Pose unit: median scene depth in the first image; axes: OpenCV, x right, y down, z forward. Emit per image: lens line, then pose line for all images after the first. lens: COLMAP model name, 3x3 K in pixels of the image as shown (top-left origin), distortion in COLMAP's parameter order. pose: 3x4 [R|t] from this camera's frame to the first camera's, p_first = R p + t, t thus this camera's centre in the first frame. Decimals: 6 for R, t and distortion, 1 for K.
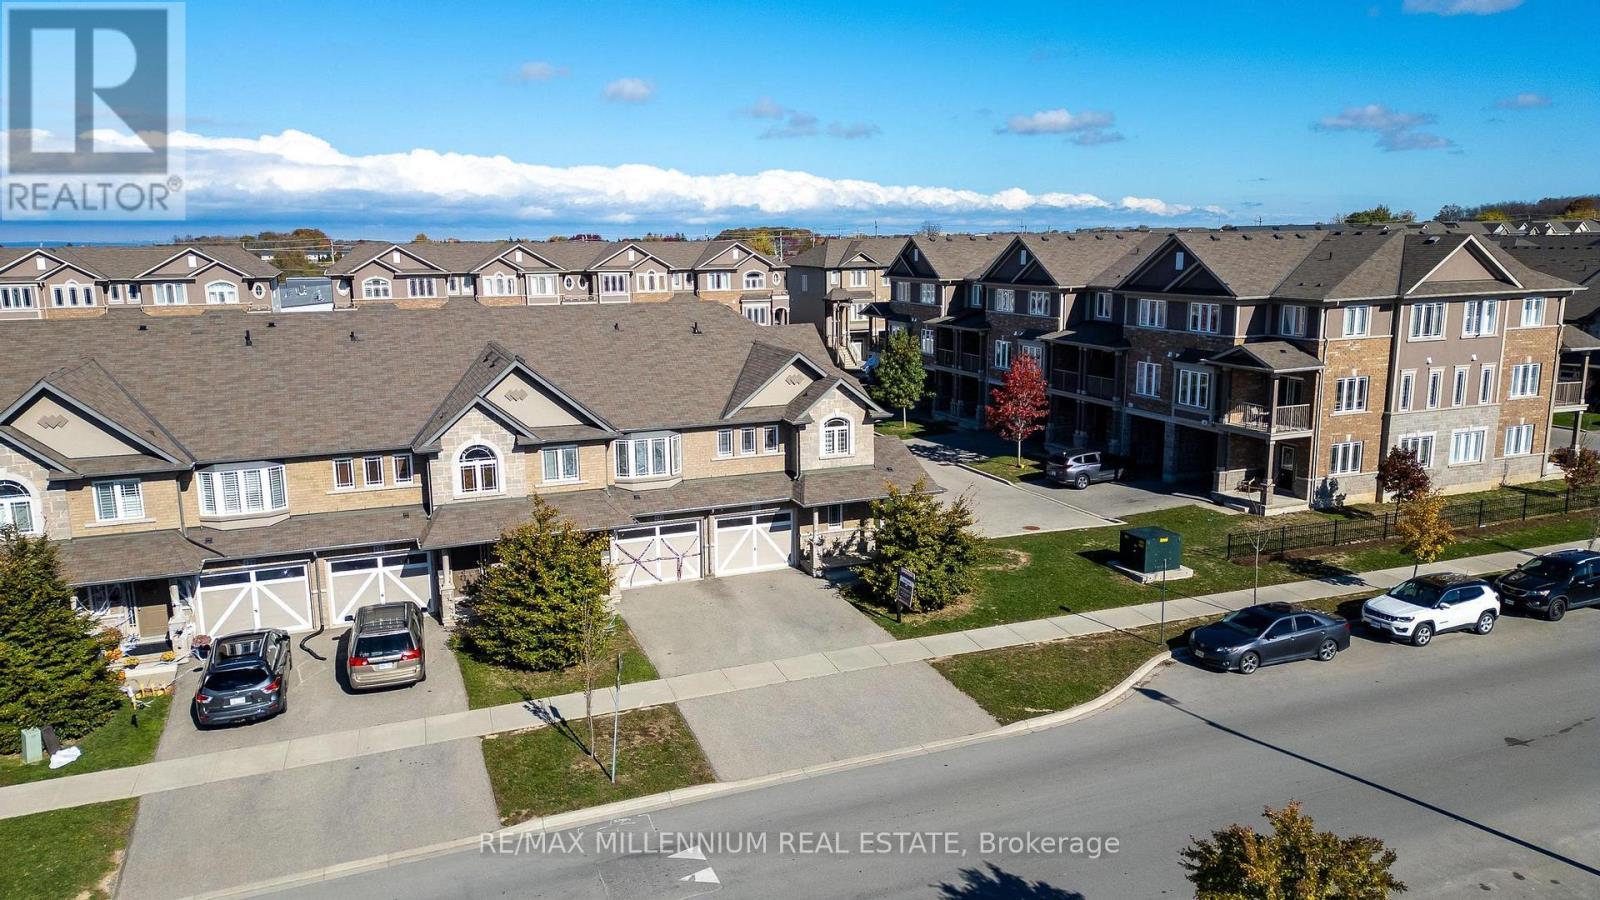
lens RADIAL K [[1141.3, 0, 801.2], [0, 1141.3, 446.9], [0, 0, 1]] dist [0.067016, -0.063066]
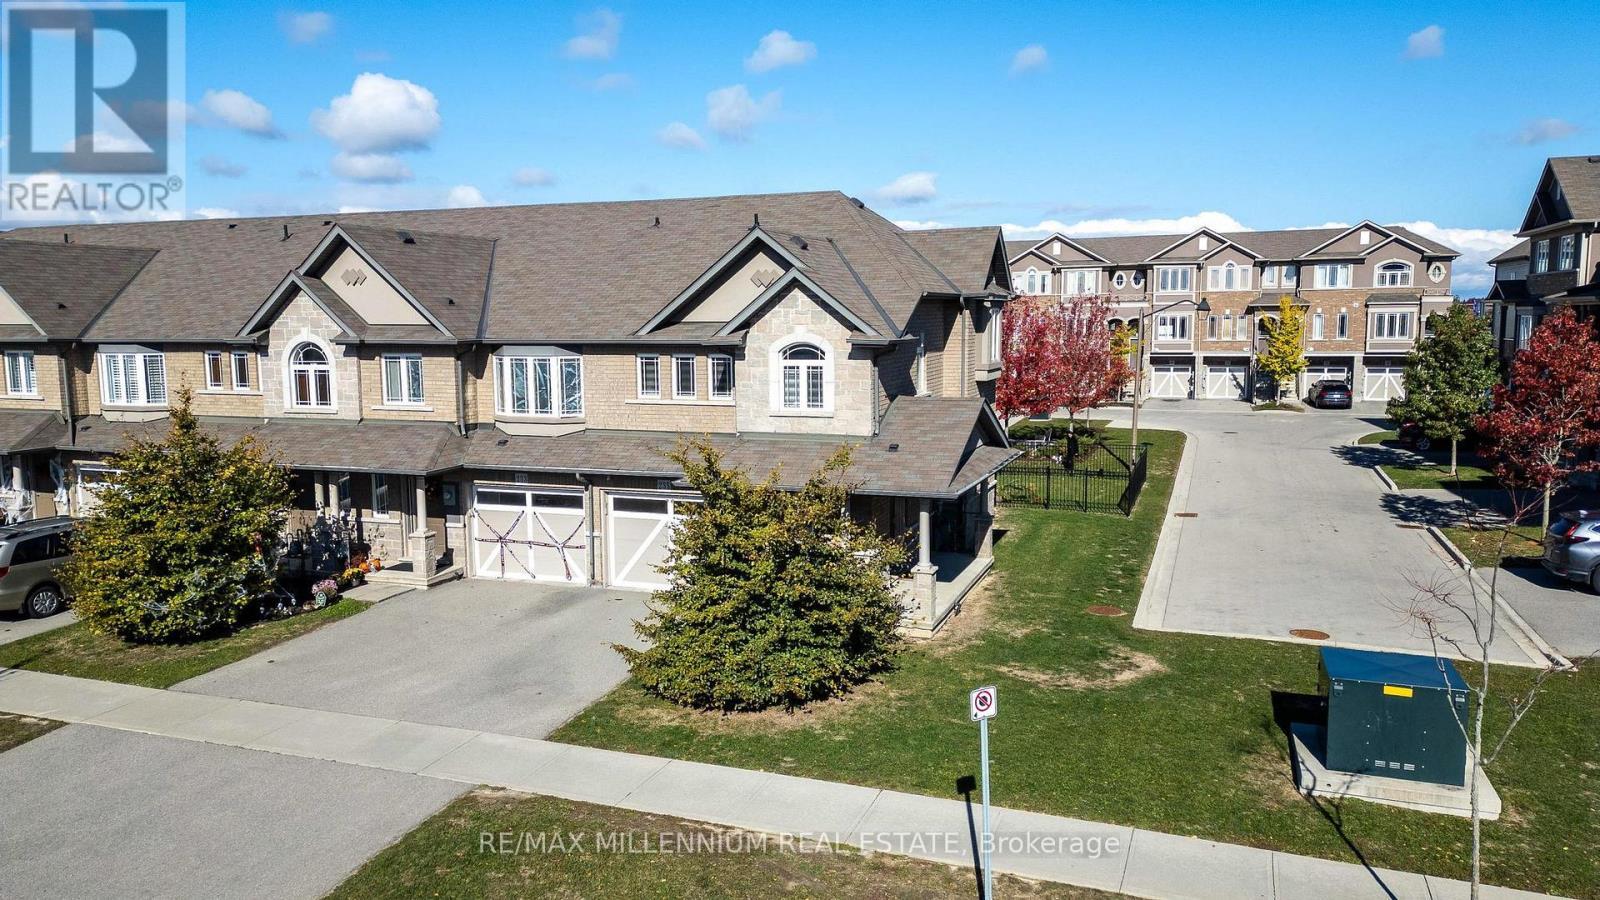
lens RADIAL K [[1141.3, 0, 783.3], [0, 1141.3, 443.1], [0, 0, 1]] dist [0.067016, -0.063066]
pose [[0.732271, 0.079417, -0.676366, 0.405780], [-0.124661, 0.992027, -0.018484, 0.034472], [0.669506, 0.097852, 0.736333, 0.589824]]
